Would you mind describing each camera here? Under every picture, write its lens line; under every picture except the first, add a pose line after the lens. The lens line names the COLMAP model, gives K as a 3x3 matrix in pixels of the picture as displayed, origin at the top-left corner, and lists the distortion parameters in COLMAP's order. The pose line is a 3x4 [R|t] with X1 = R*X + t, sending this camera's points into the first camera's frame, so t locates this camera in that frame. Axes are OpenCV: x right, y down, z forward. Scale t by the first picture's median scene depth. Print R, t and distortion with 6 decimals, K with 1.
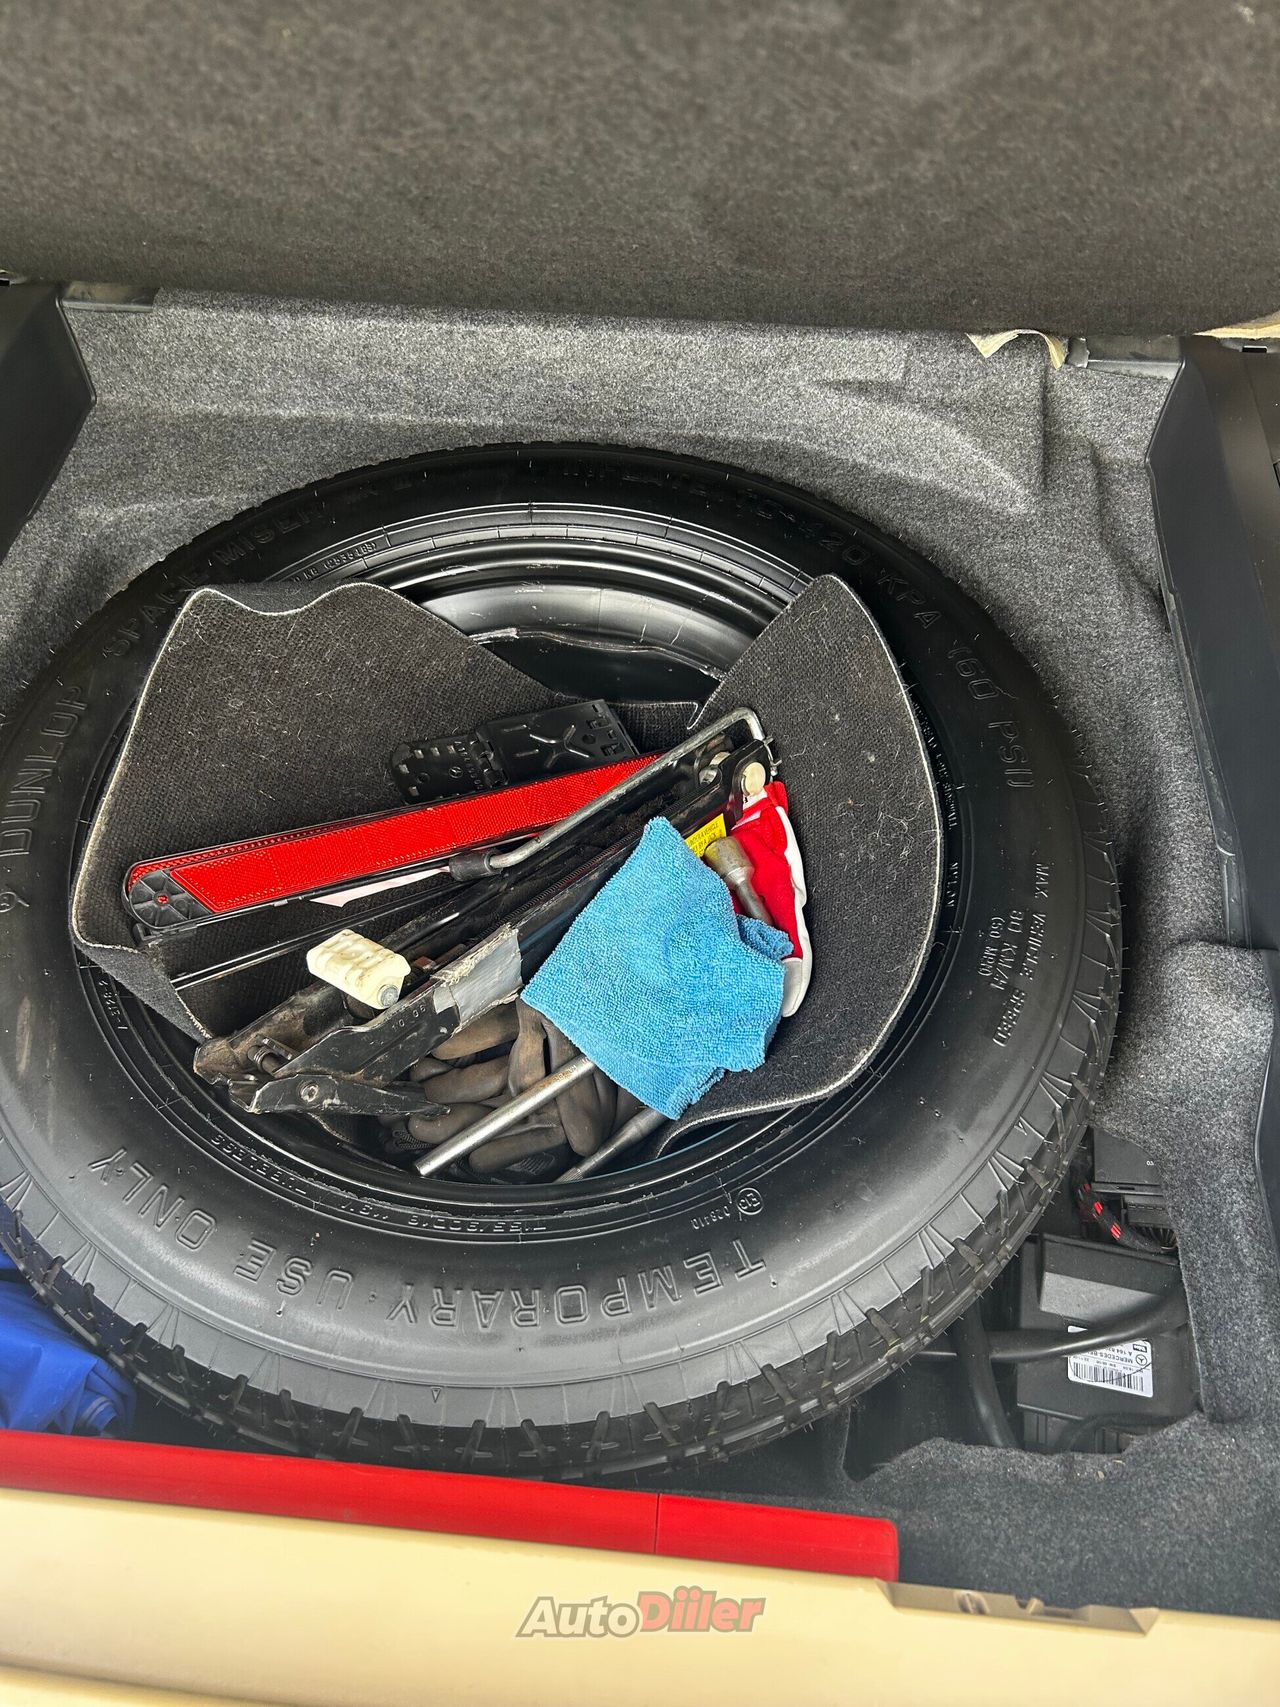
lens RADIAL K [[1297.1, 0, 632.9], [0, 1297.1, 853.8], [0, 0, 1]] dist [0.057607, -0.062803]
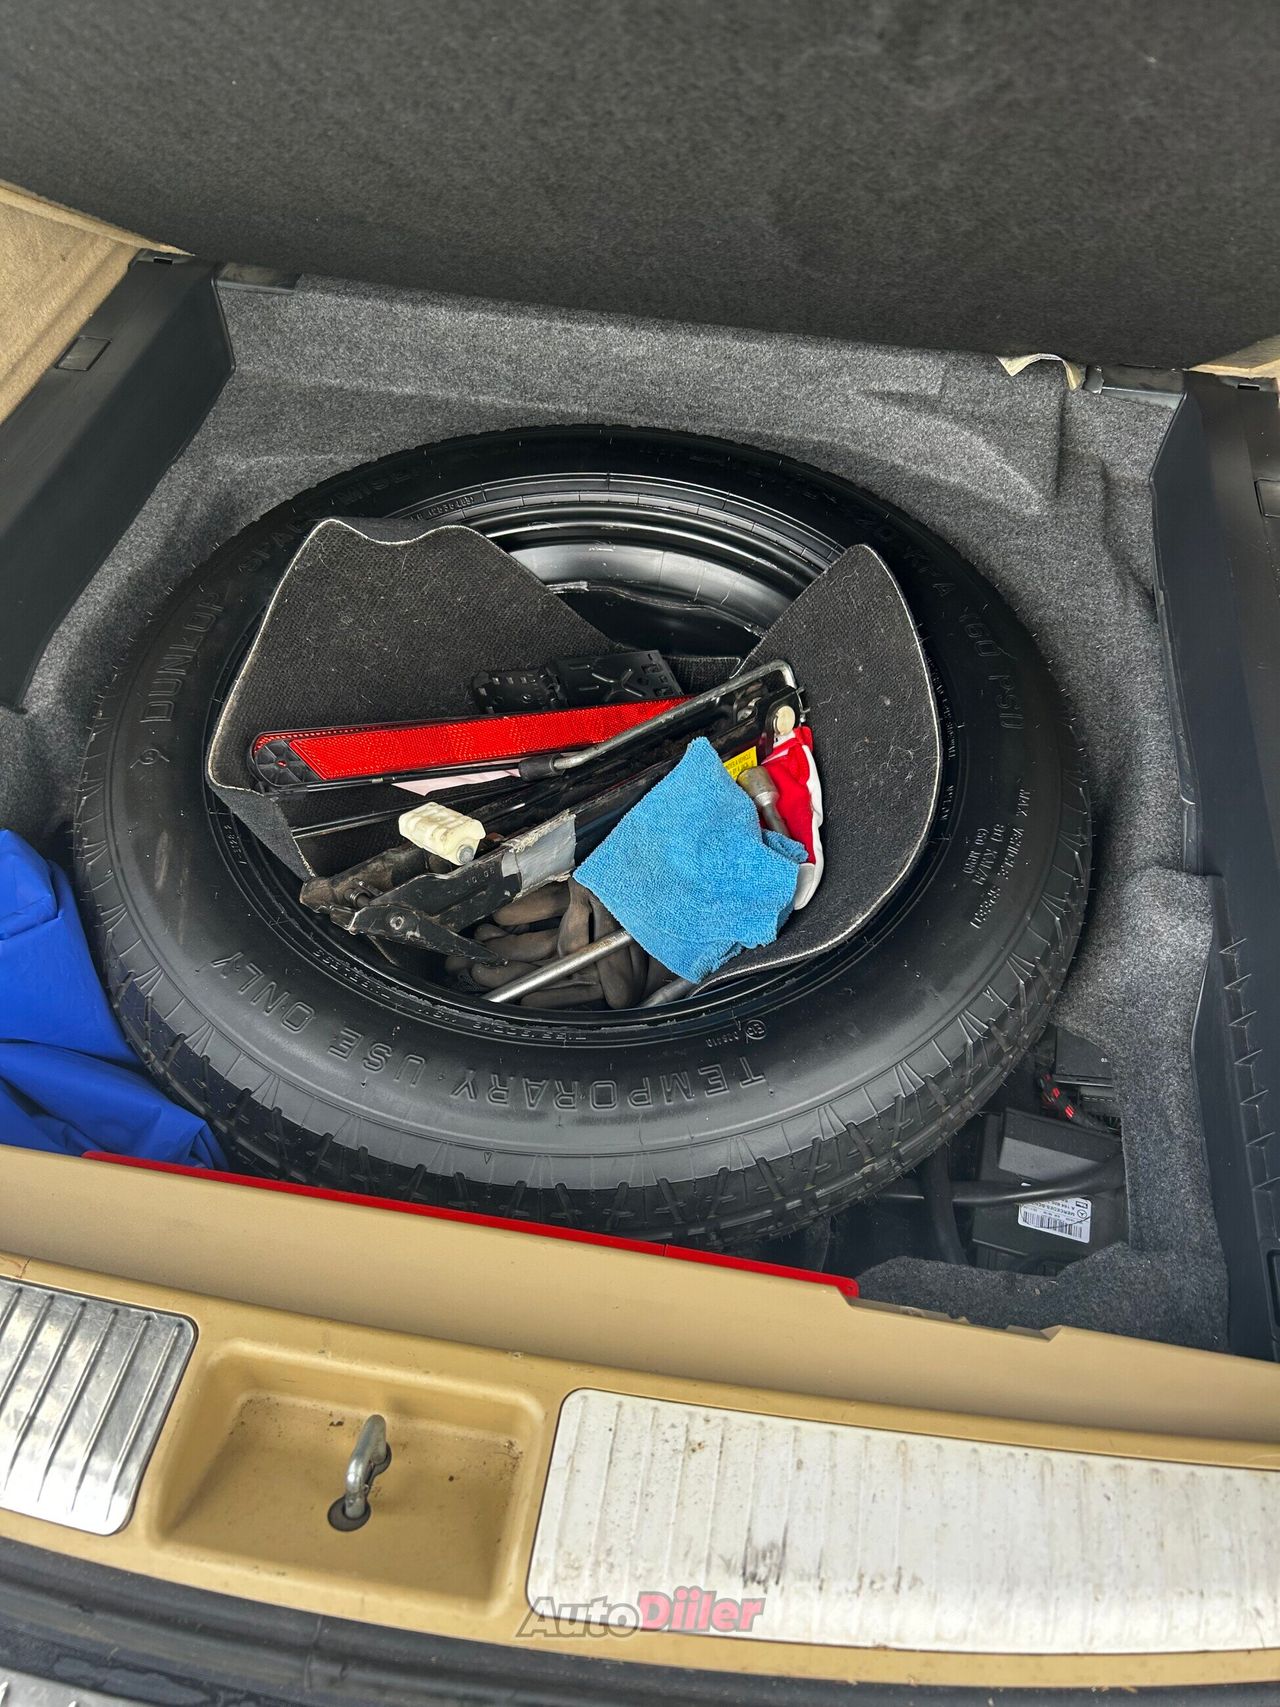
lens RADIAL K [[1287.2, 0, 639.6], [0, 1287.2, 846.0], [0, 0, 1]] dist [0.073149, -0.090618]
pose [[0.997122, 0.073483, -0.018649, -0.006423], [-0.074178, 0.996449, -0.039831, 0.124668], [0.015656, 0.041099, 0.999032, -0.161401]]
